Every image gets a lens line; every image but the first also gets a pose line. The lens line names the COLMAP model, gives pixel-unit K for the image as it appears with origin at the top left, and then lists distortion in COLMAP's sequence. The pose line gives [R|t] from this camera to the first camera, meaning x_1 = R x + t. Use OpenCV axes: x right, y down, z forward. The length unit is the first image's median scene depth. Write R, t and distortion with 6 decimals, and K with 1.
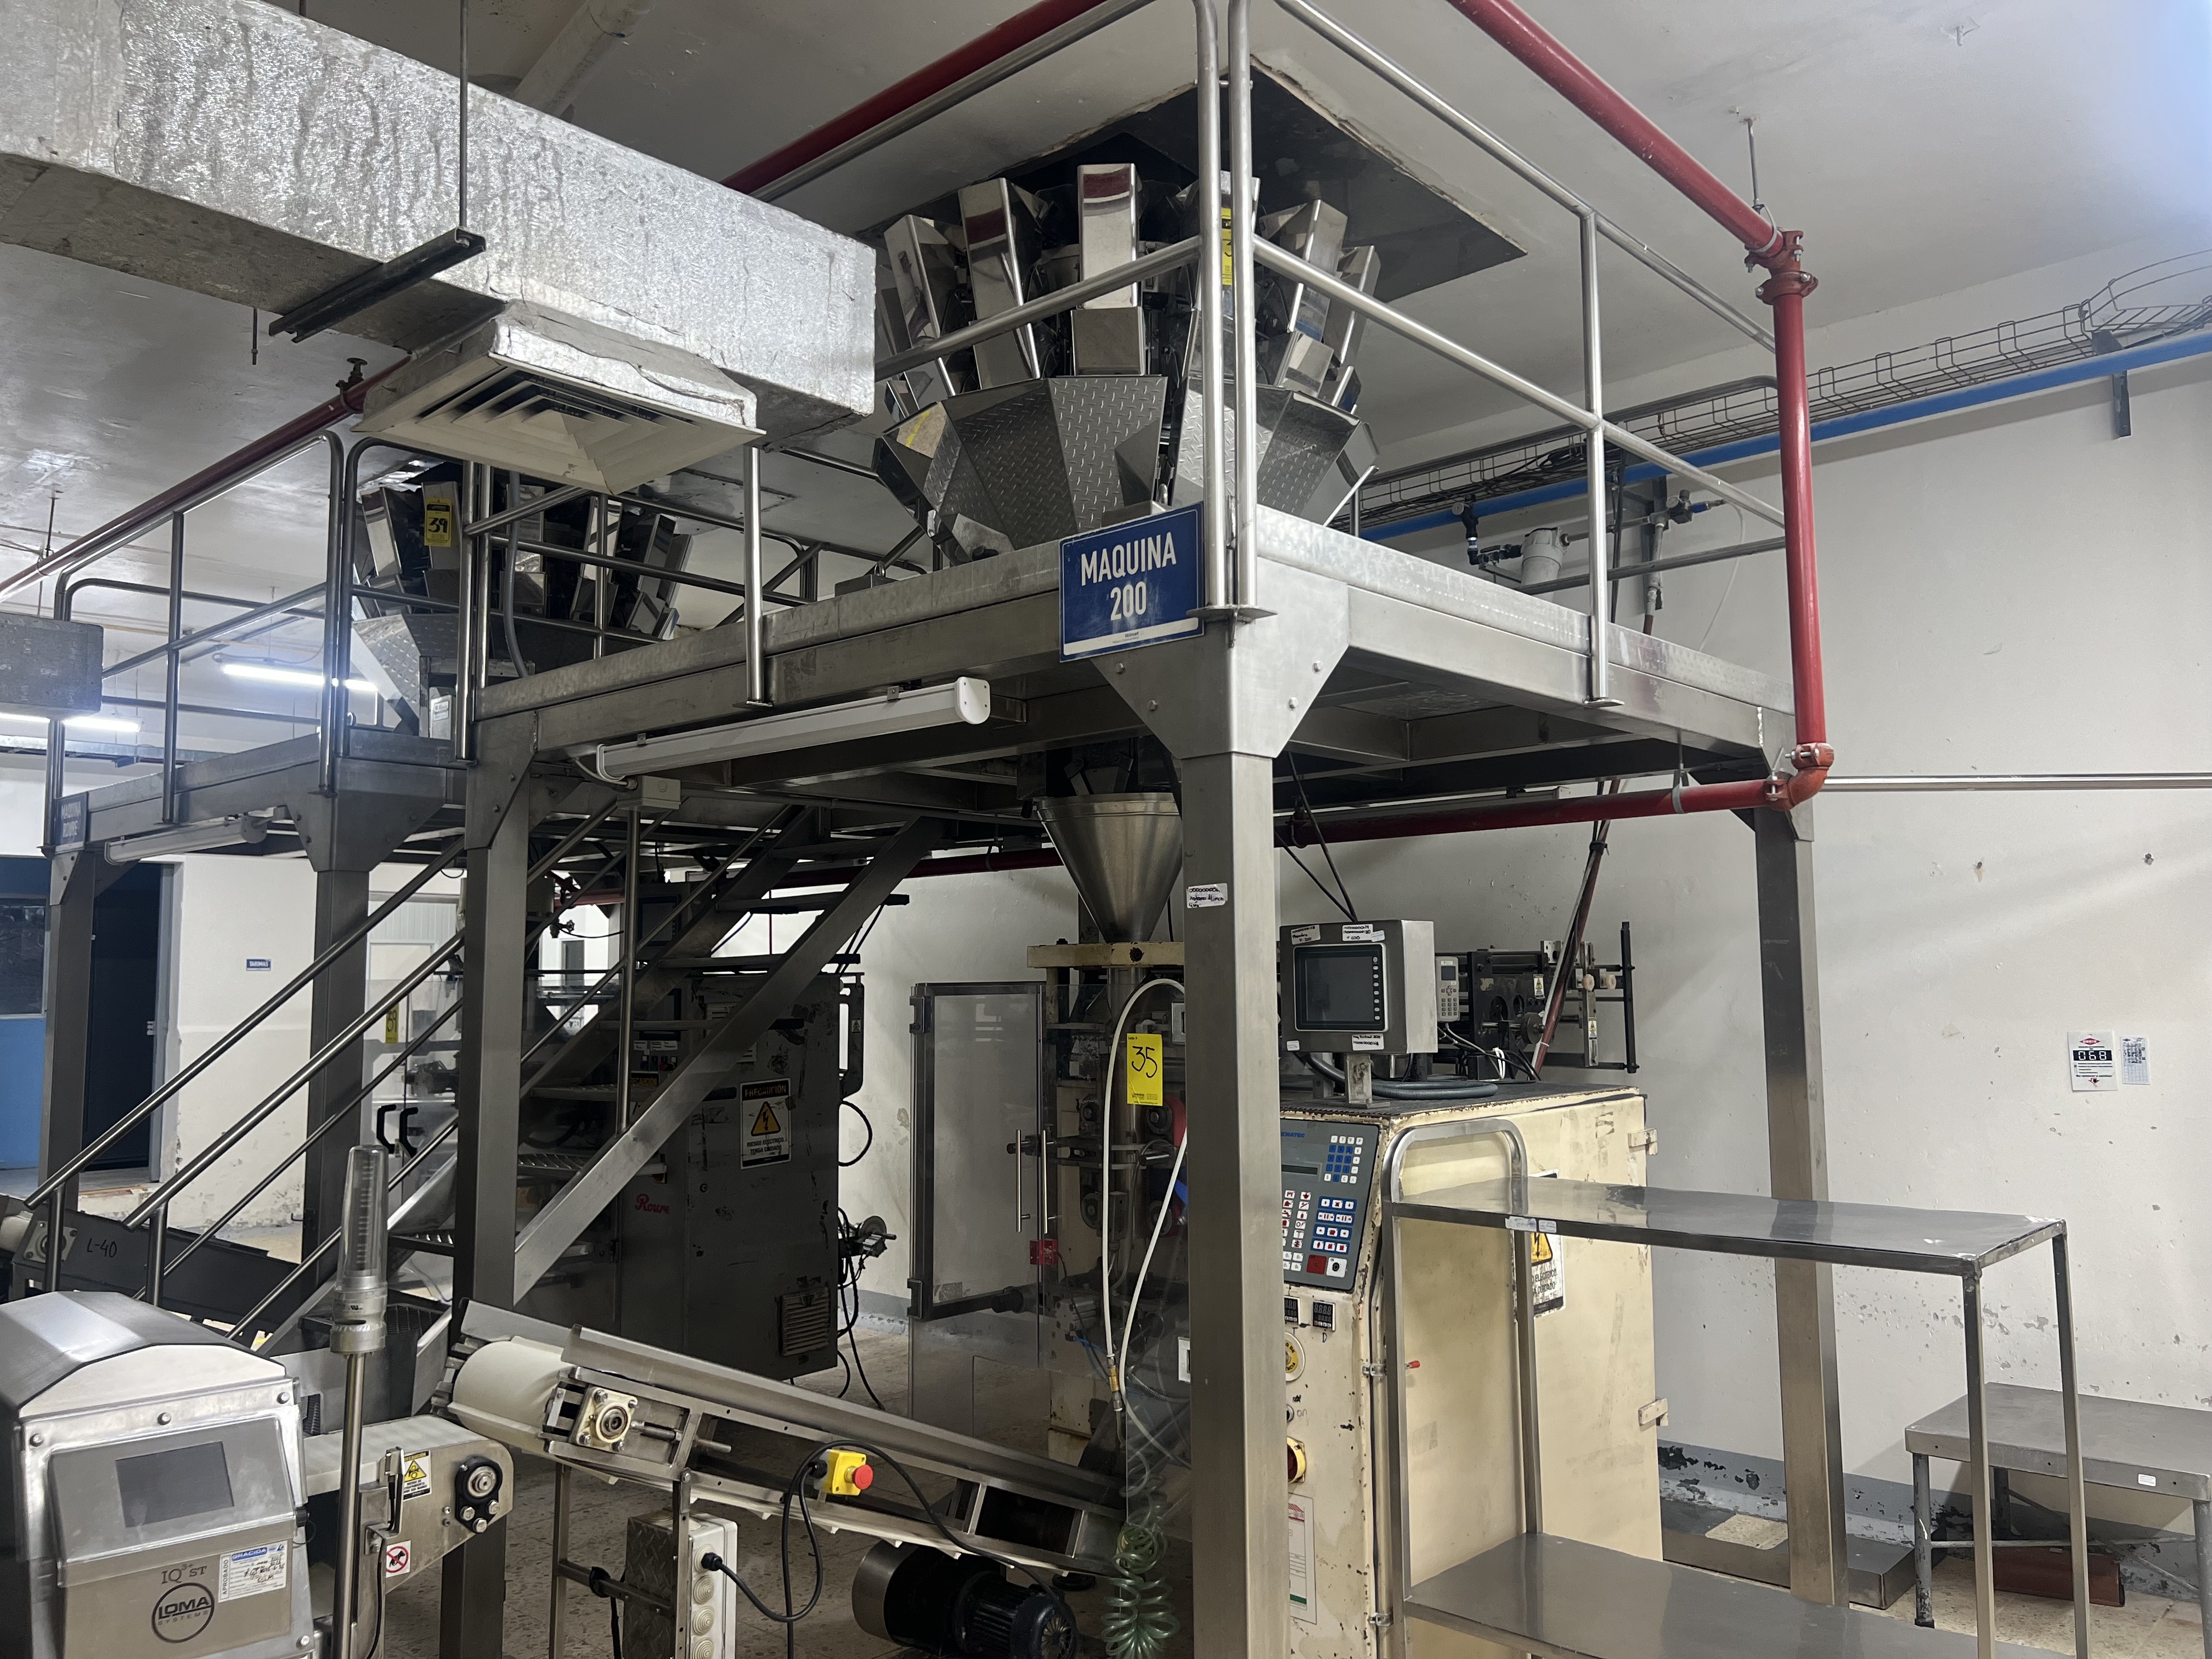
lens RADIAL K [[1664.3, 0, 1104.9], [0, 1664.3, 847.1], [0, 0, 1]] dist [0.053061, -0.024813]
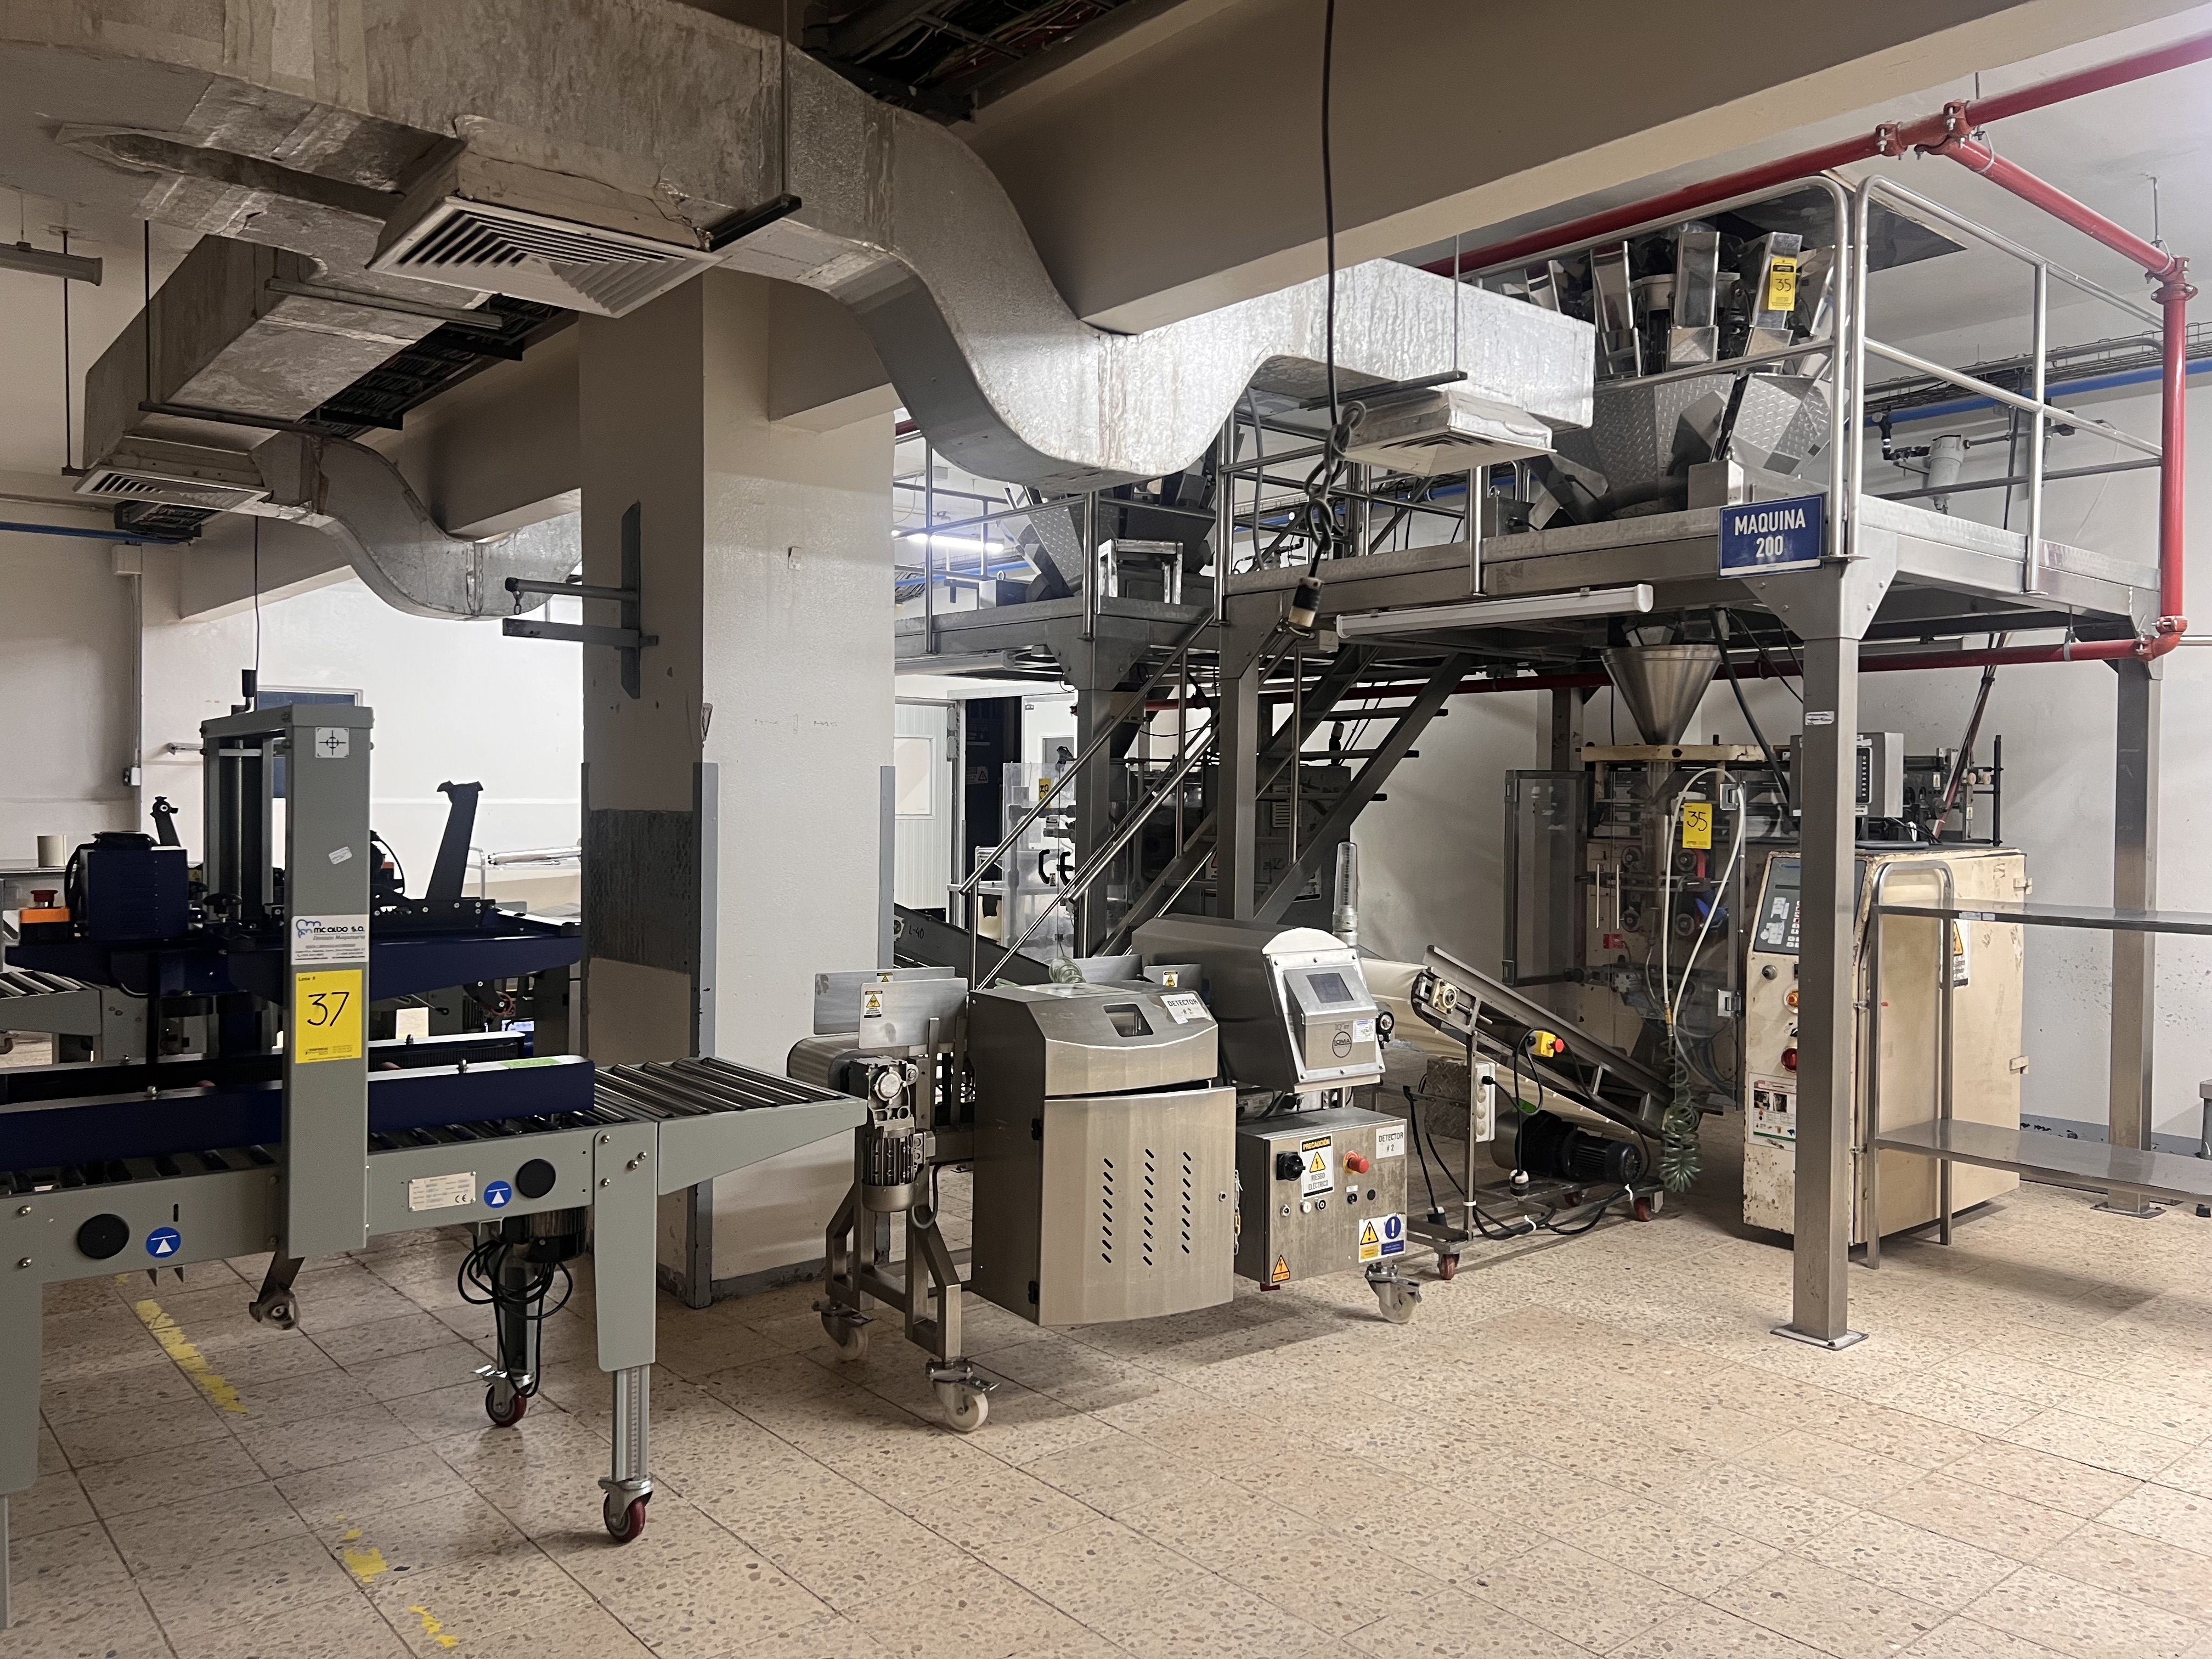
lens RADIAL K [[1664.3, 0, 1098.4], [0, 1664.3, 817.3], [0, 0, 1]] dist [0.053061, -0.024813]
pose [[0.991670, 0.021963, -0.126916, -0.351197], [-0.009394, 0.995063, 0.098798, -0.025518], [0.128460, -0.096783, 0.986981, -0.661090]]
